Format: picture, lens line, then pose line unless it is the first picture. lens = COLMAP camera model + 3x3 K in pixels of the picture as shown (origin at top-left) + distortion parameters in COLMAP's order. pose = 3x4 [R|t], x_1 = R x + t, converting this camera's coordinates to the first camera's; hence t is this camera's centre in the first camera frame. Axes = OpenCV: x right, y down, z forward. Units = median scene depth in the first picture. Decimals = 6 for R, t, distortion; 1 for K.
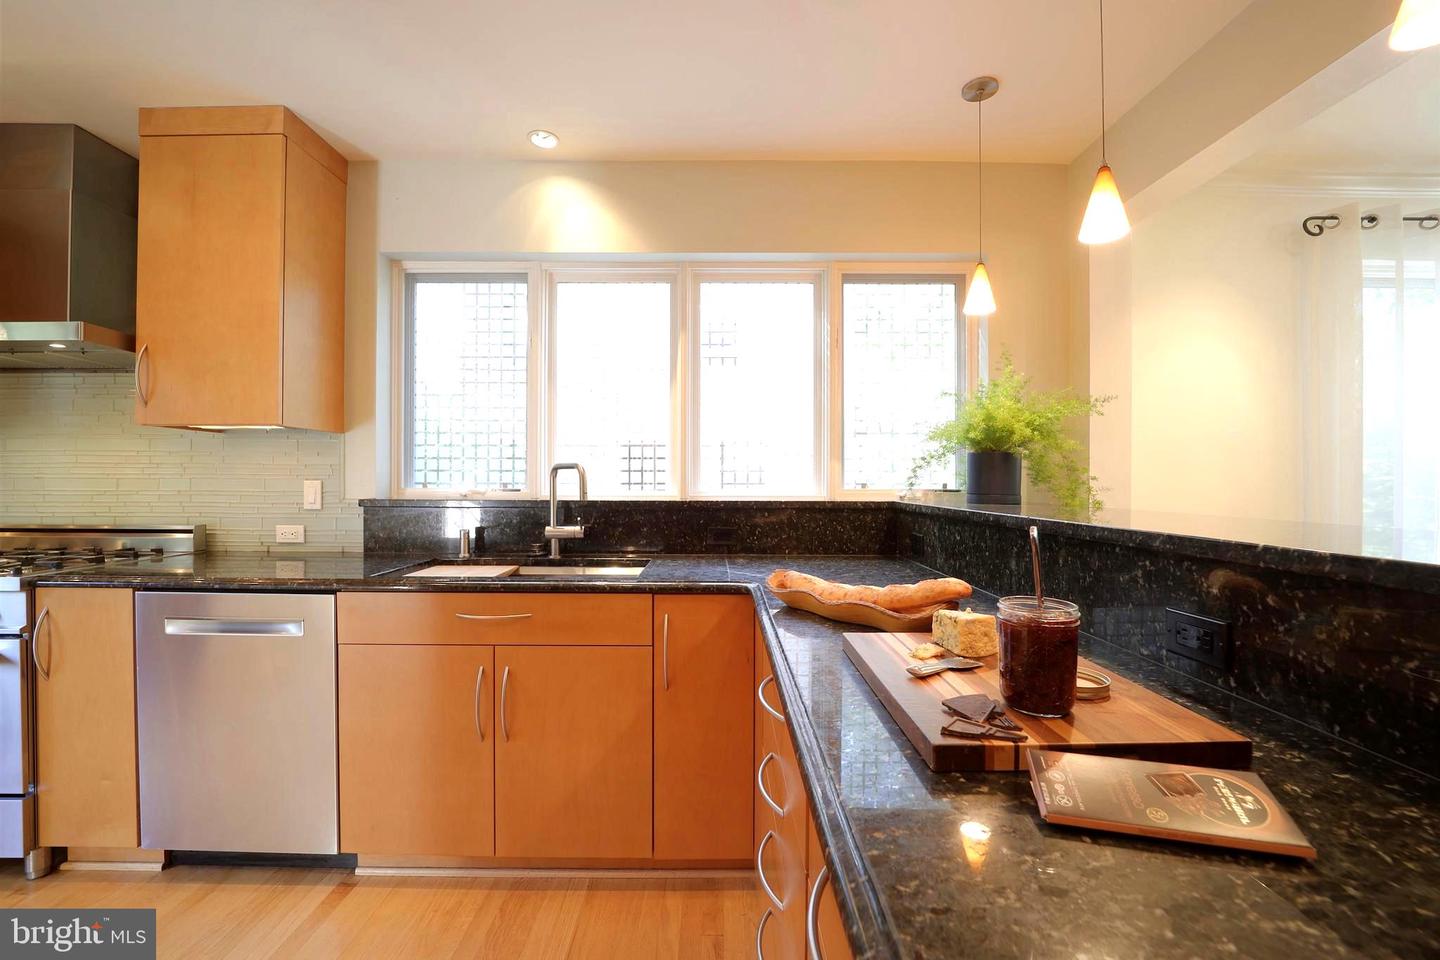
lens RADIAL K [[579.7, 0, 714.7], [0, 579.7, 475.0], [0, 0, 1]] dist [-0.000968, -0.004093]
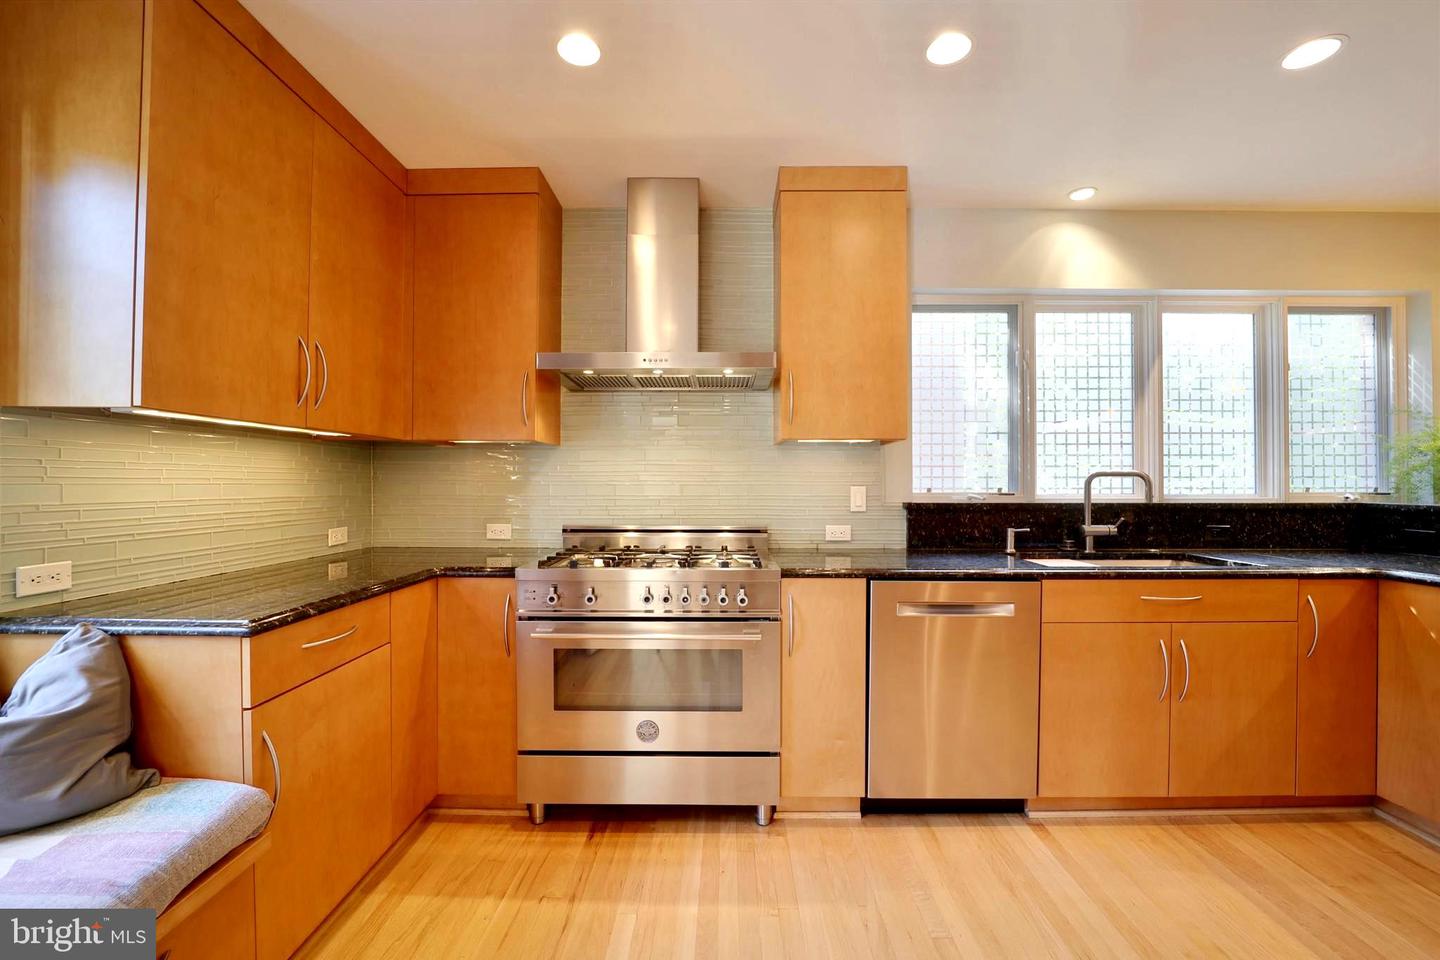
lens RADIAL K [[582.8, 0, 720.0], [0, 582.8, 480.0], [0, 0, 1]] dist [-0.002582, -0.000555]
pose [[0.999912, -0.002542, 0.013019, -0.986509], [0.002532, 0.999996, 0.000812, -0.004734], [-0.013021, -0.000779, 0.999915, -0.151316]]
